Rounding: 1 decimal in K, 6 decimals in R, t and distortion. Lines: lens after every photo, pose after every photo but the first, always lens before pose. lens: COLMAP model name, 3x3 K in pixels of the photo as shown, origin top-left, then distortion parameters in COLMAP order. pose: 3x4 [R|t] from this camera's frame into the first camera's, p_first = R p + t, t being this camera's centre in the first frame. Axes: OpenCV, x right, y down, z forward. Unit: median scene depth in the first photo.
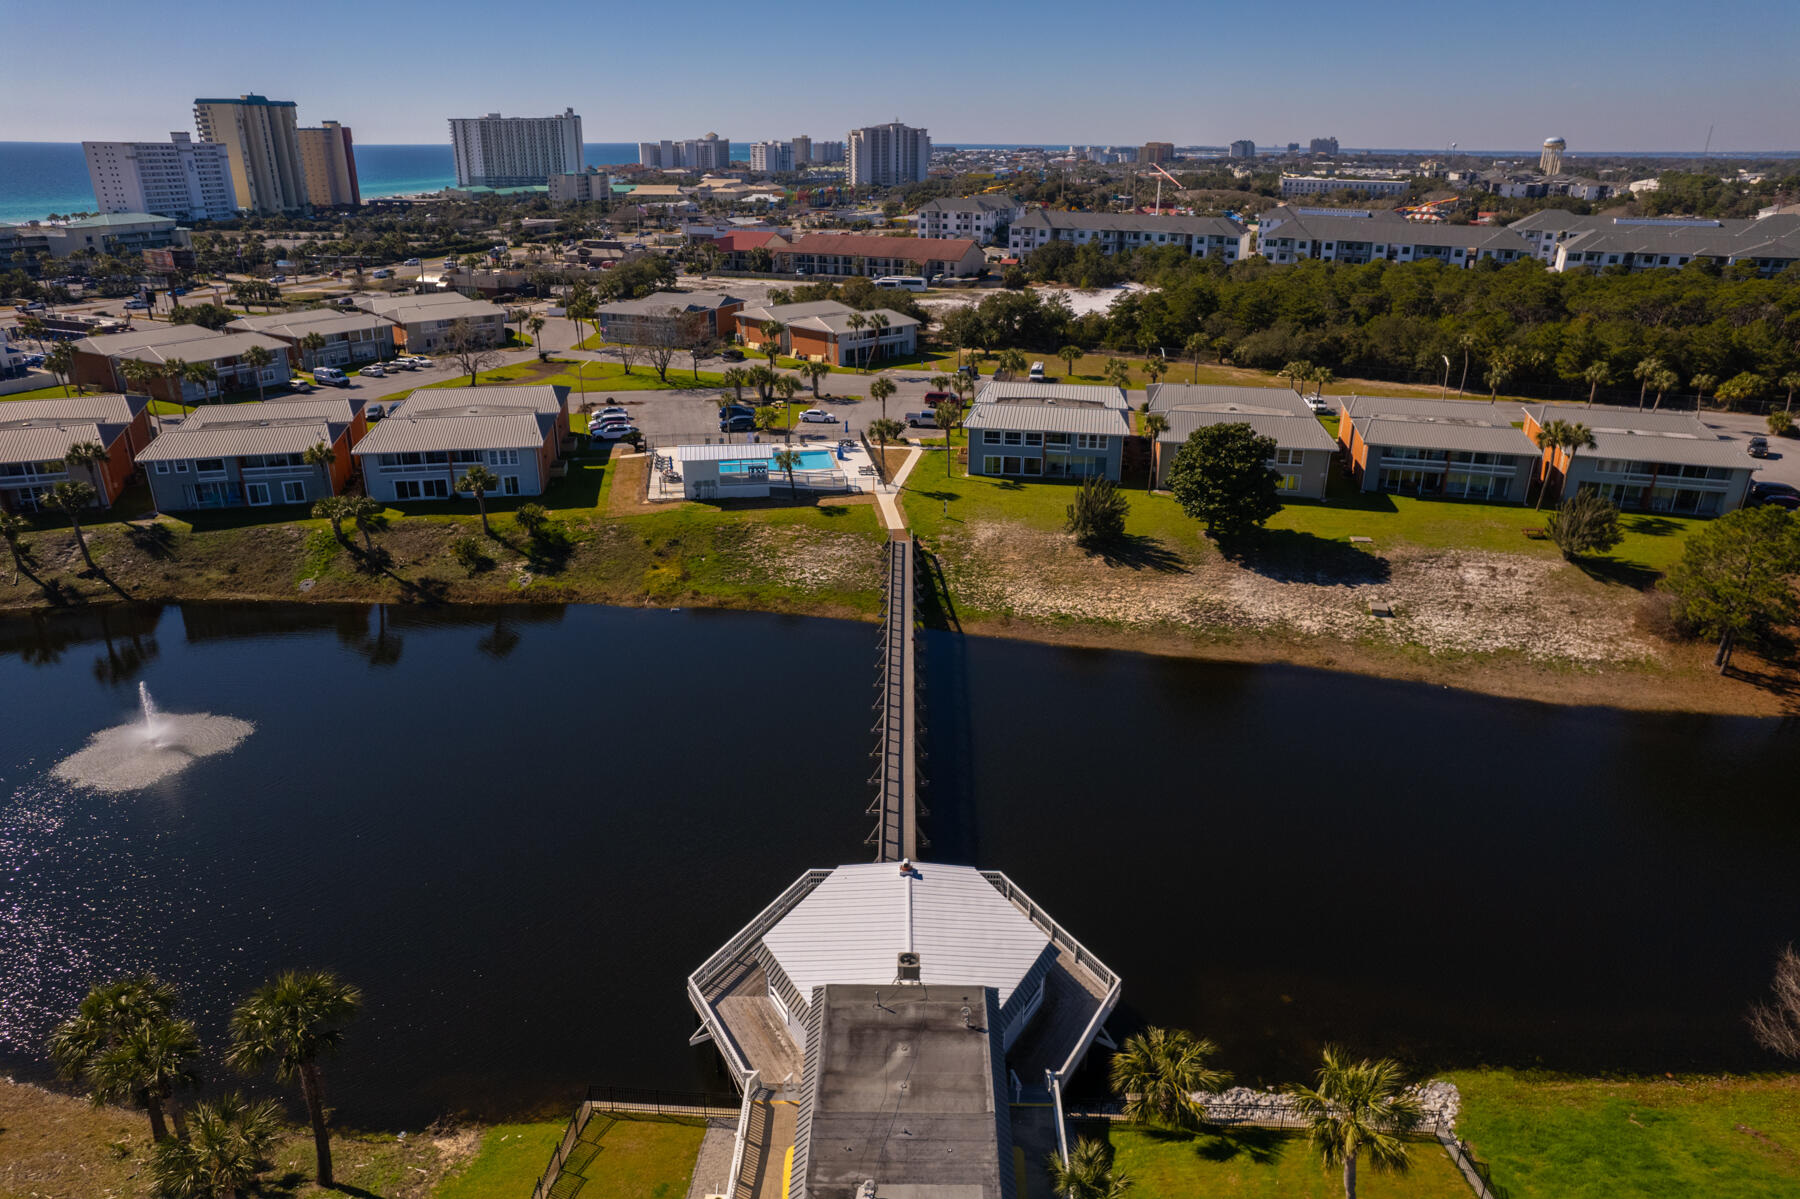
lens RADIAL K [[1149.7, 0, 901.1], [0, 1149.7, 604.2], [0, 0, 1]] dist [-0.088322, 0.079444]
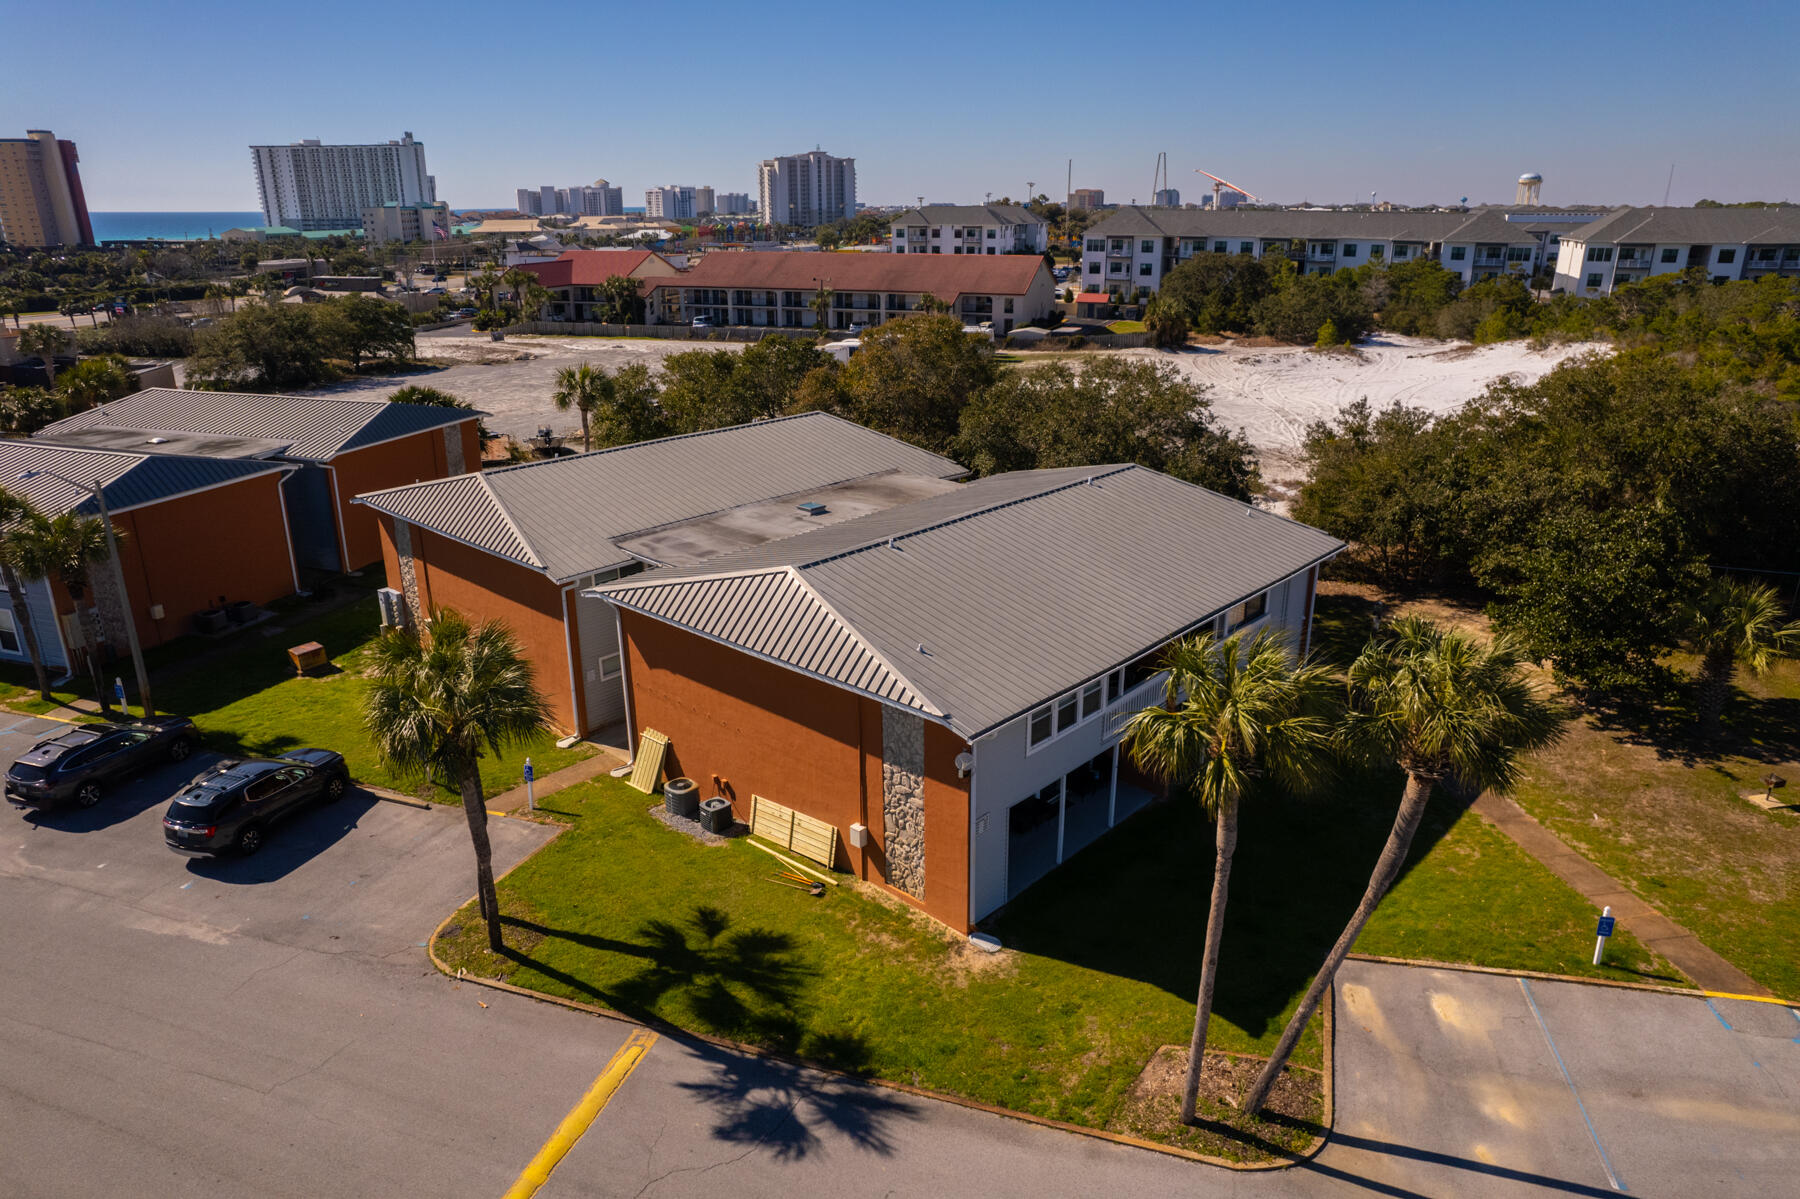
lens RADIAL K [[1149.7, 0, 901.1], [0, 1149.7, 604.2], [0, 0, 1]] dist [-0.088322, 0.079444]
pose [[0.996734, -0.034020, 0.073245, -0.023828], [0.037571, 0.998157, -0.047657, -0.080810], [-0.071489, 0.050253, 0.996175, 0.287865]]
